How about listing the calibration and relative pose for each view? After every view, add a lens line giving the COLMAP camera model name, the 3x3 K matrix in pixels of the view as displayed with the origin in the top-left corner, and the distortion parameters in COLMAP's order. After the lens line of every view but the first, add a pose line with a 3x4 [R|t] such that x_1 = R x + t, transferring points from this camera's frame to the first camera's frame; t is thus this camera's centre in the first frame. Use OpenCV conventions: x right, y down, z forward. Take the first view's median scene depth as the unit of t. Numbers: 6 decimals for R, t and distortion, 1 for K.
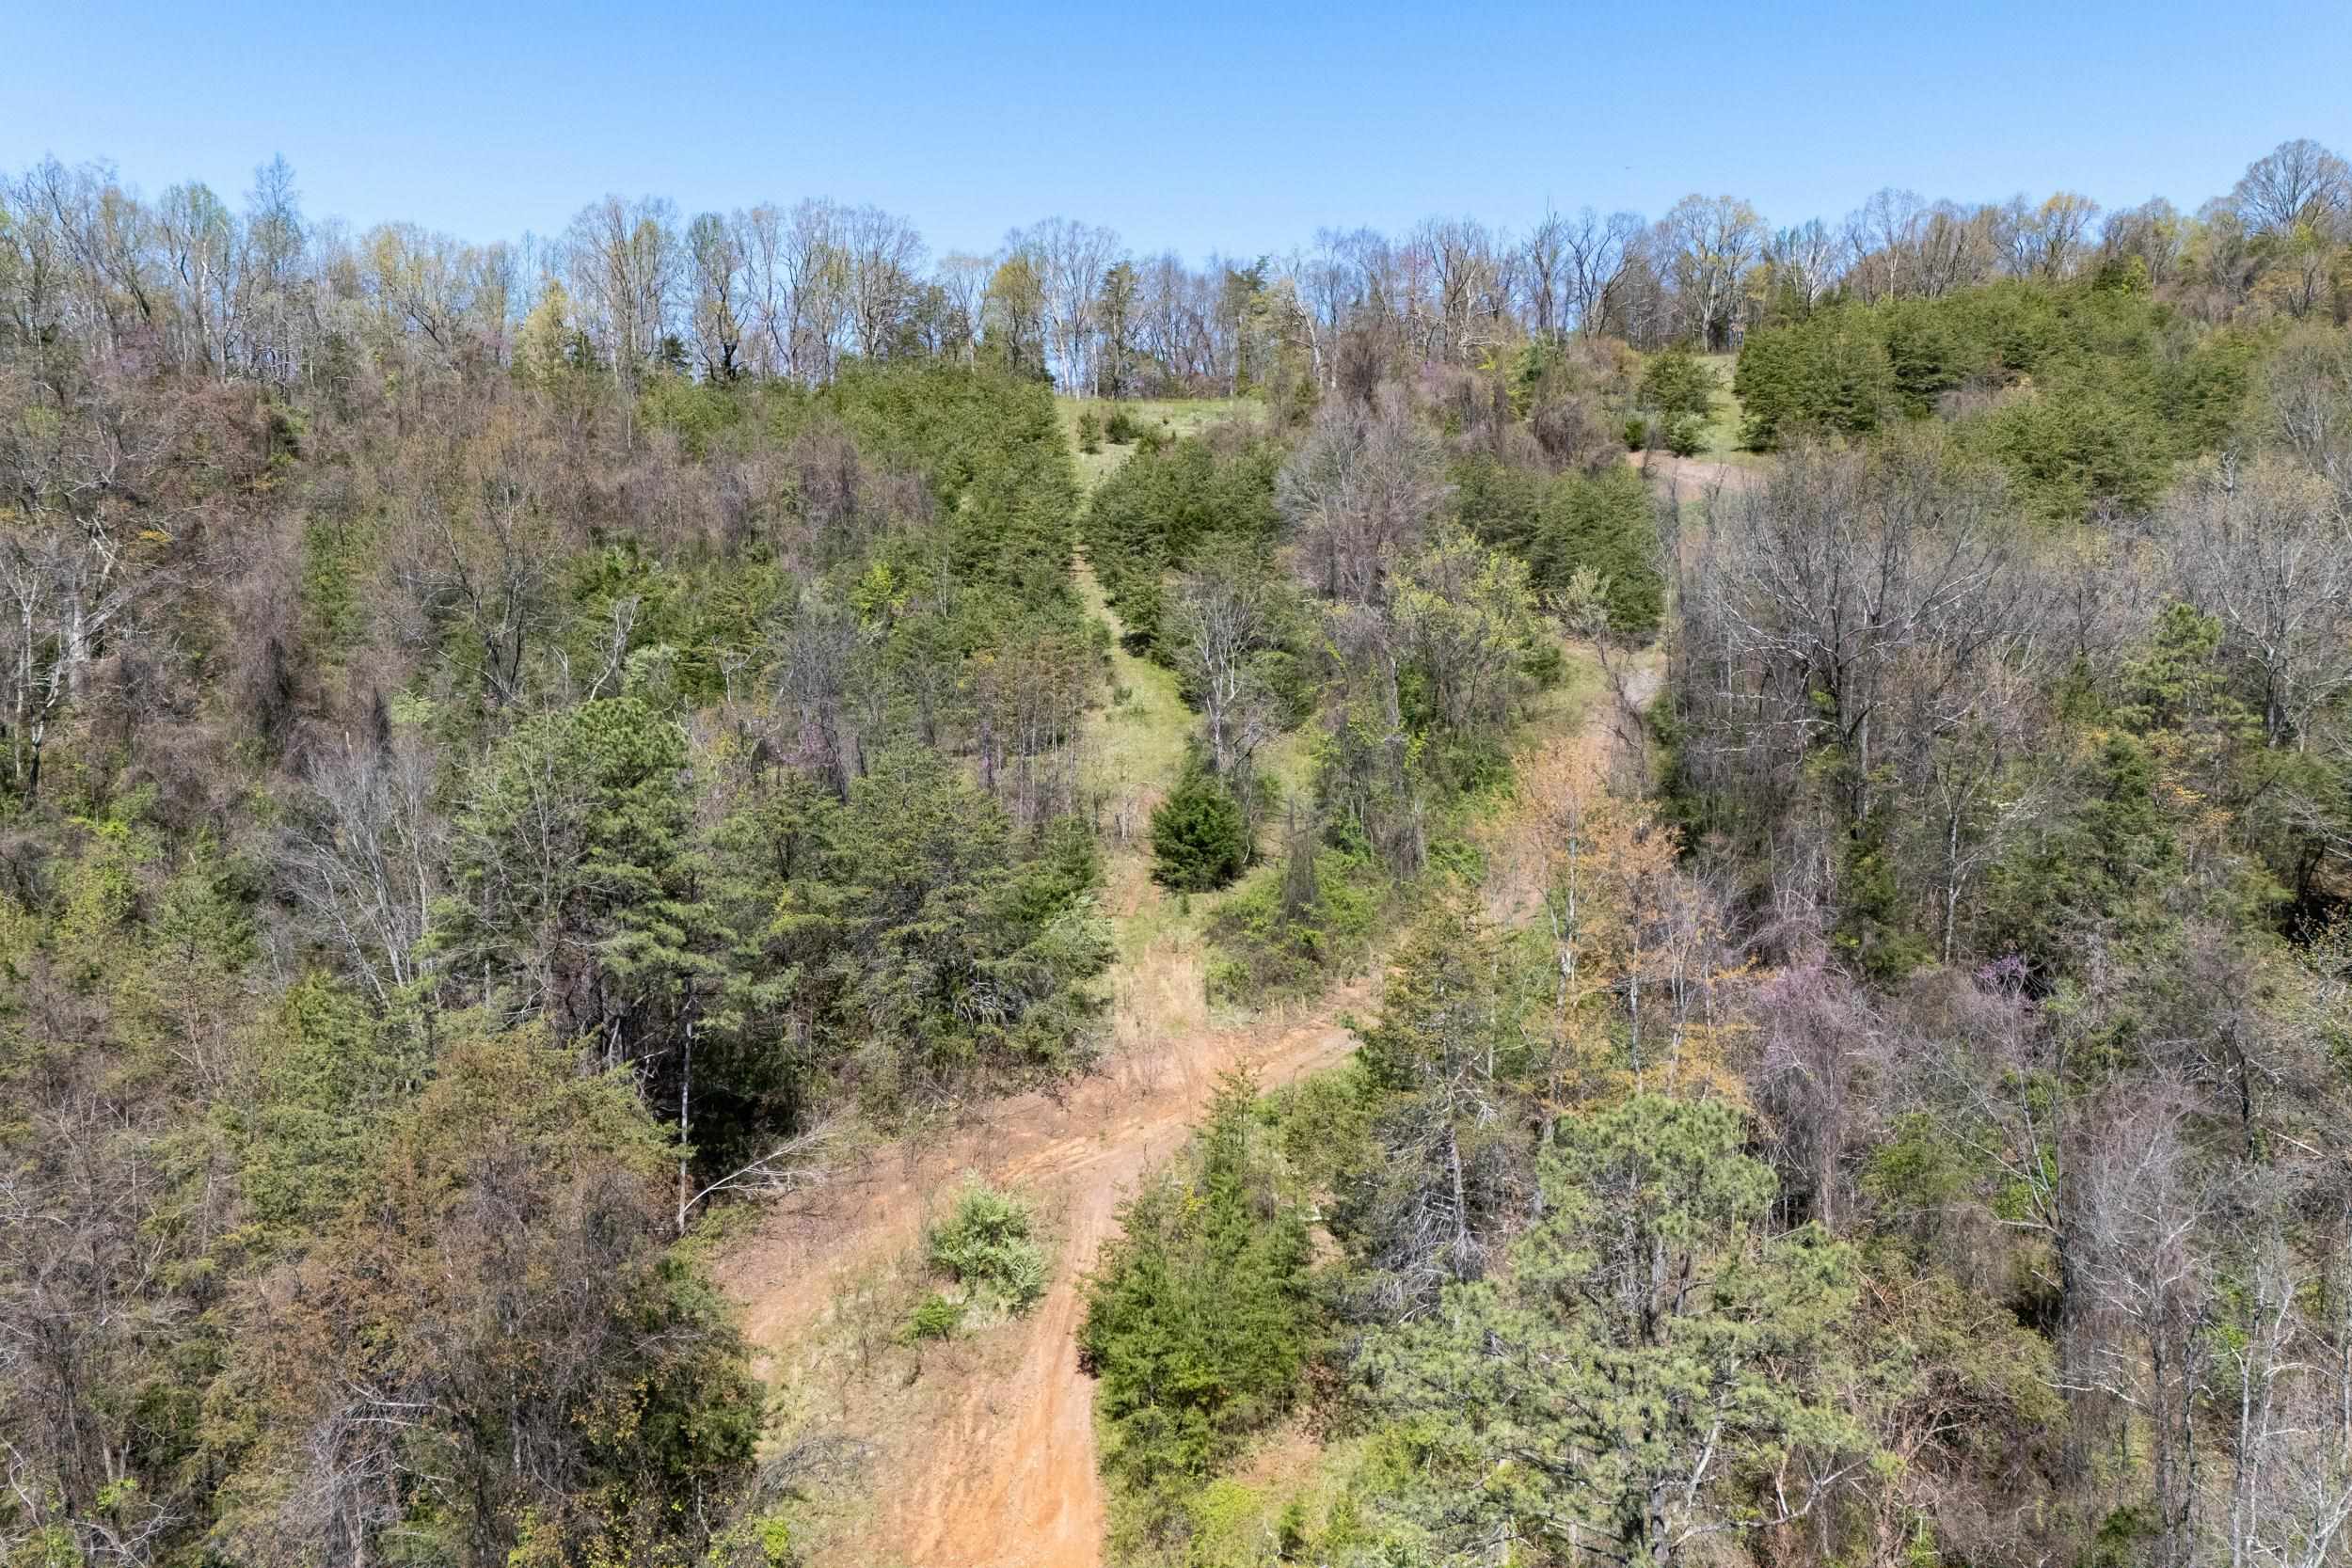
lens RADIAL K [[2028.0, 0, 1176.0], [0, 2028.0, 784.0], [0, 0, 1]] dist [0.106643, -0.132634]
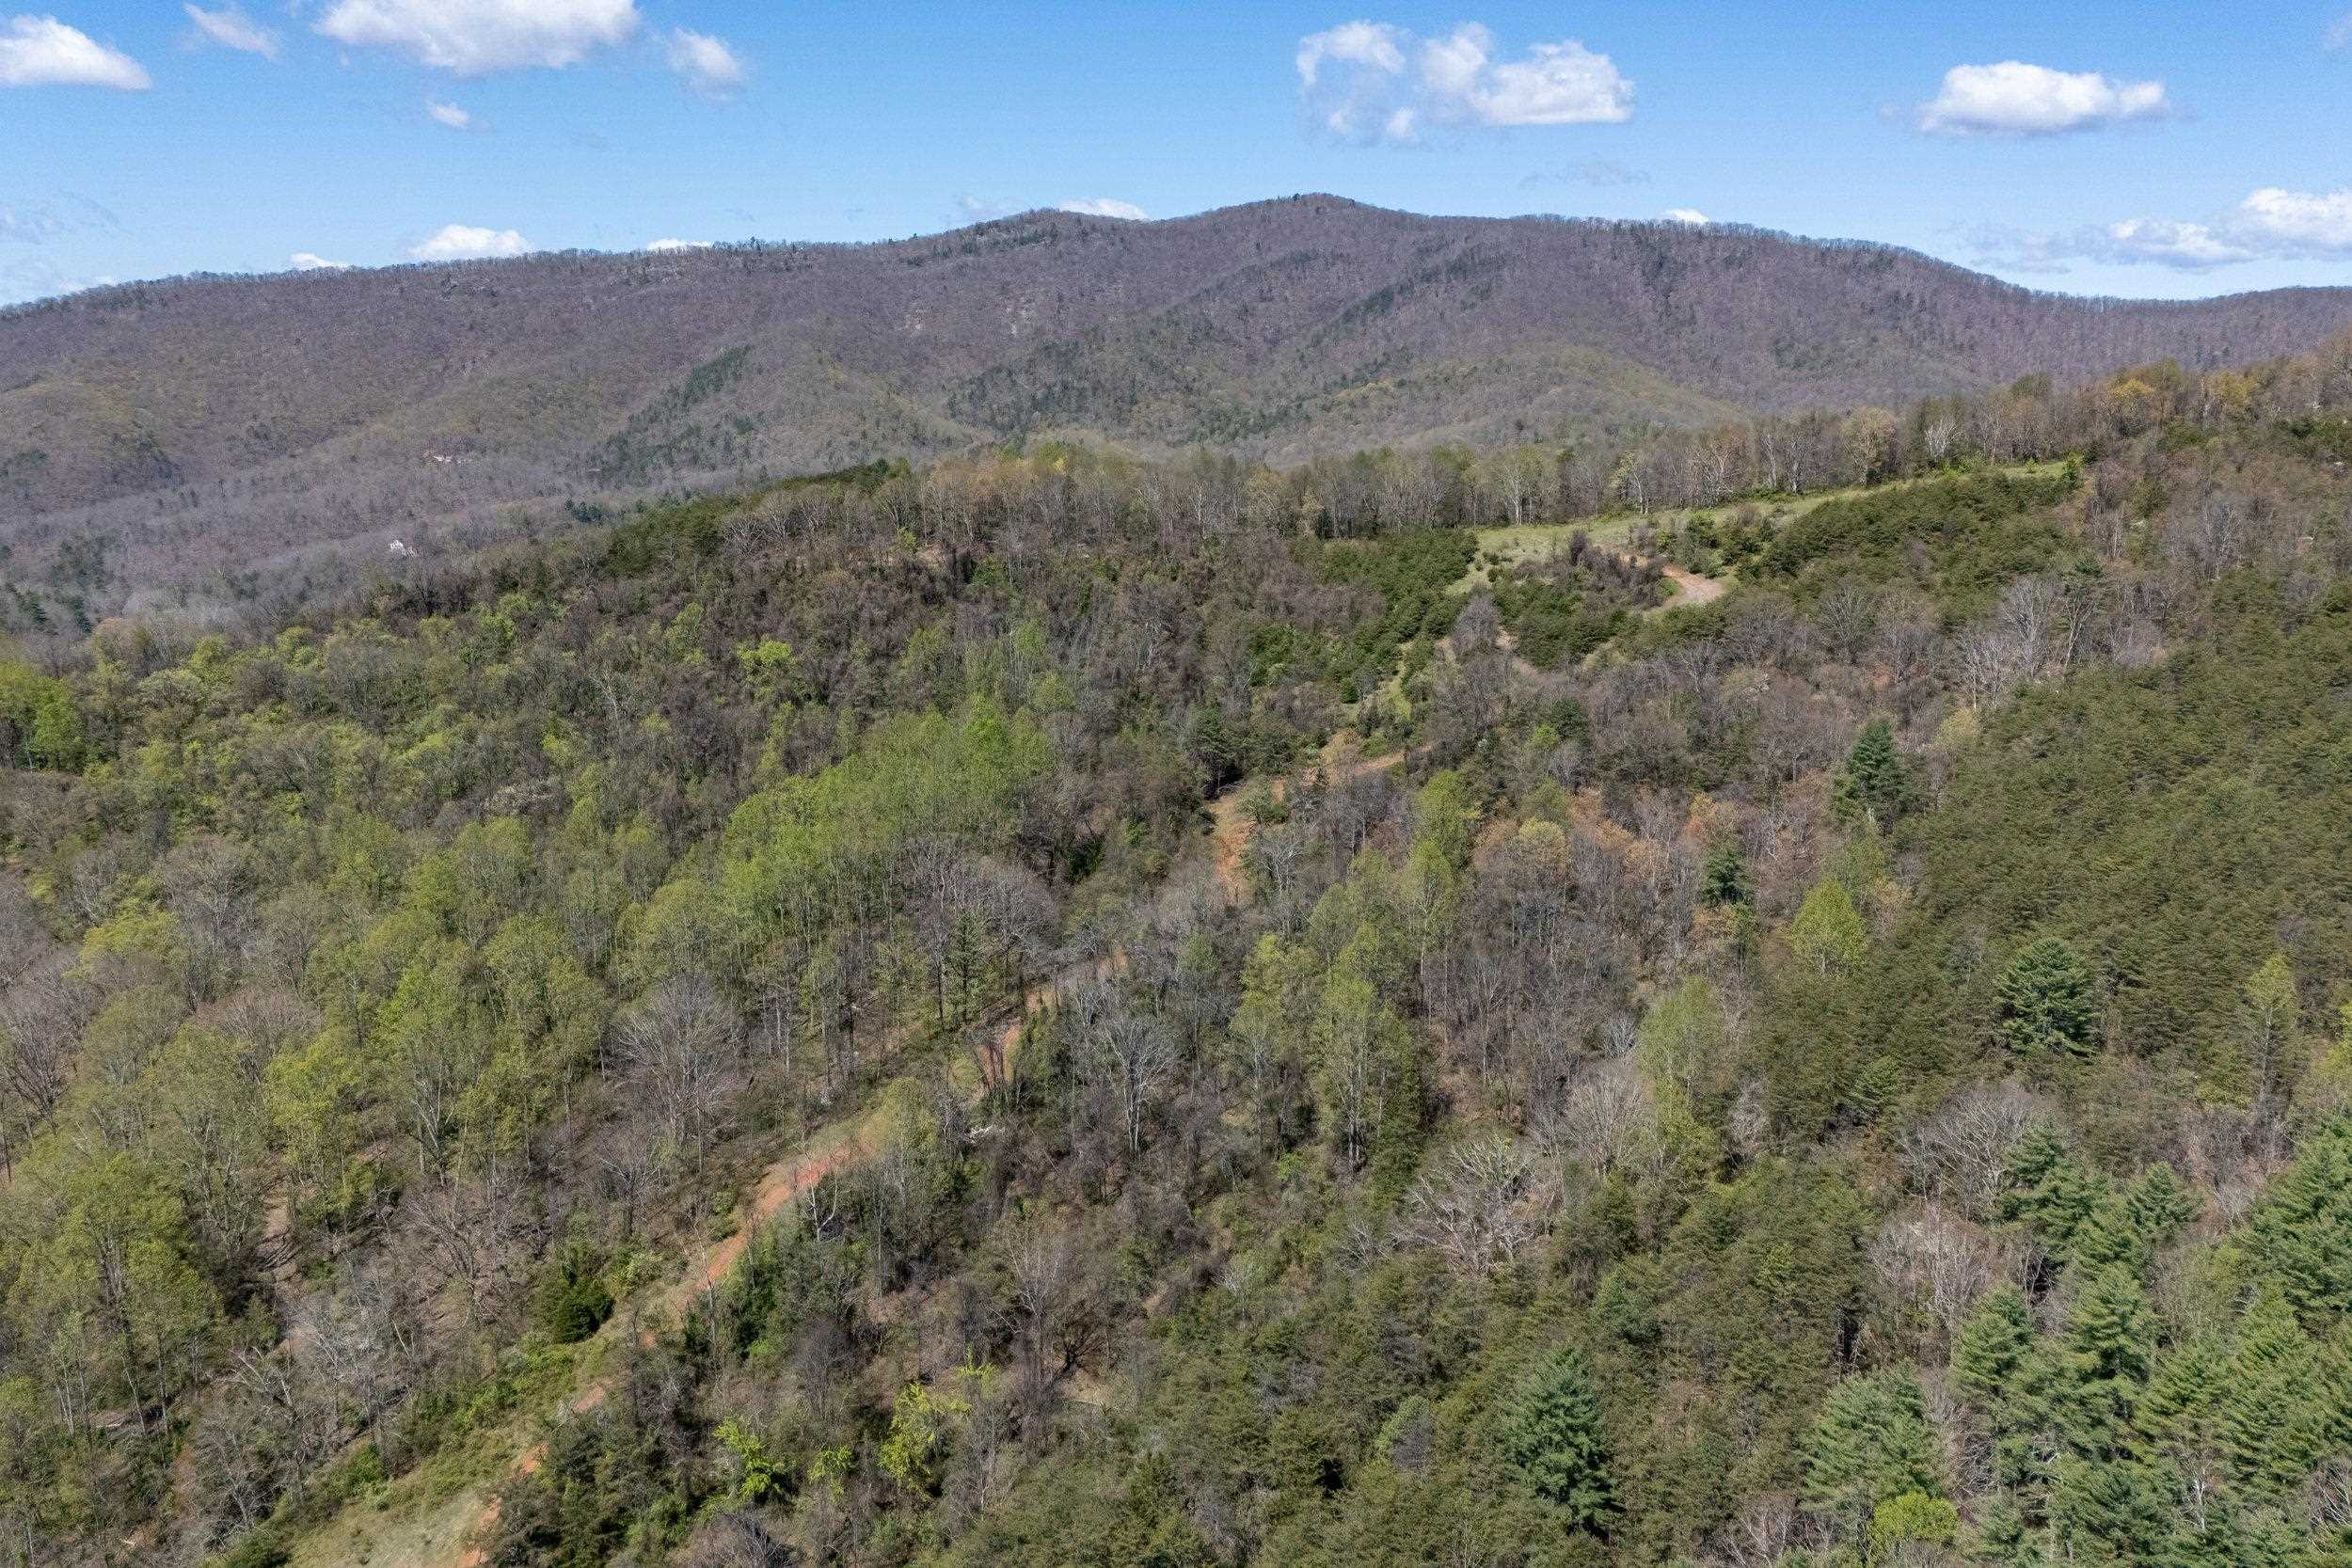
lens RADIAL K [[2025.5, 0, 1178.1], [0, 2025.5, 789.1], [0, 0, 1]] dist [0.131706, -0.248672]
pose [[0.875107, 0.103052, -0.472829, 2.061858], [-0.043324, 0.989823, 0.135545, -0.502613], [0.481986, -0.098132, 0.870666, -3.563003]]
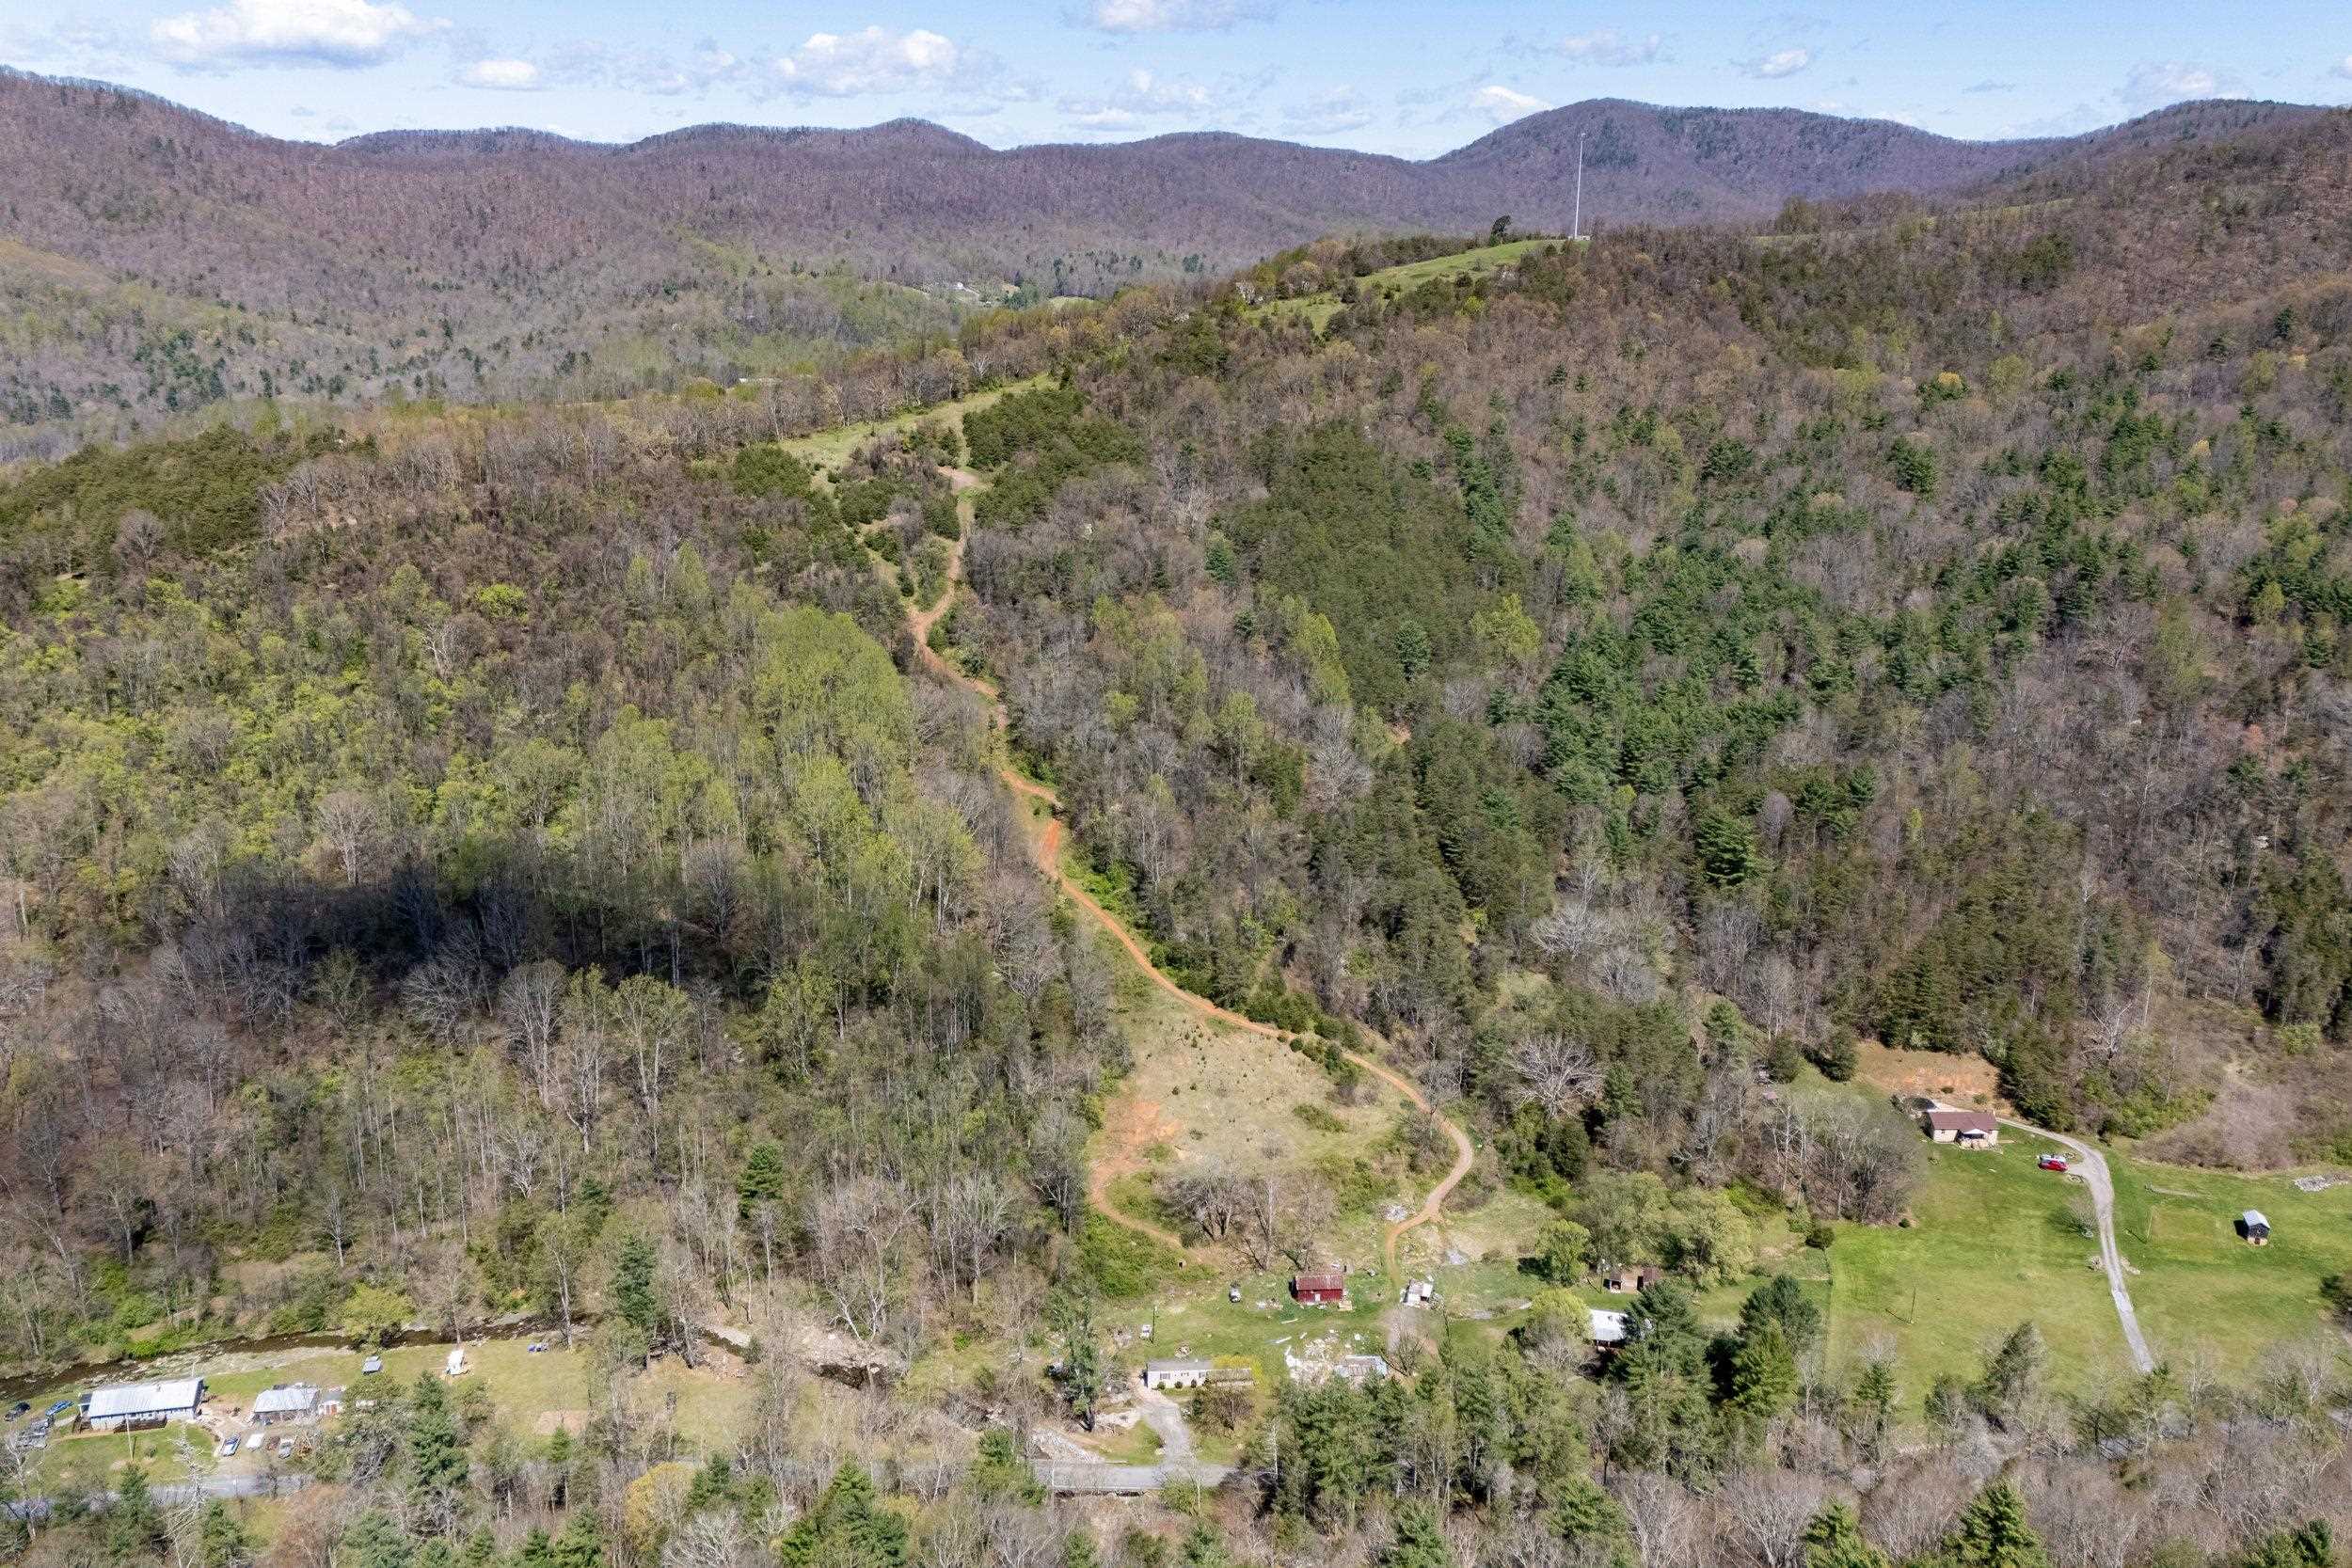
lens RADIAL K [[2027.3, 0, 1178.4], [0, 2027.3, 793.1], [0, 0, 1]] dist [0.104077, -0.142896]
pose [[0.923062, -0.093027, 0.373232, -2.089946], [0.013071, 0.977340, 0.211272, -0.872655], [-0.384429, -0.190139, 0.903361, -6.756508]]
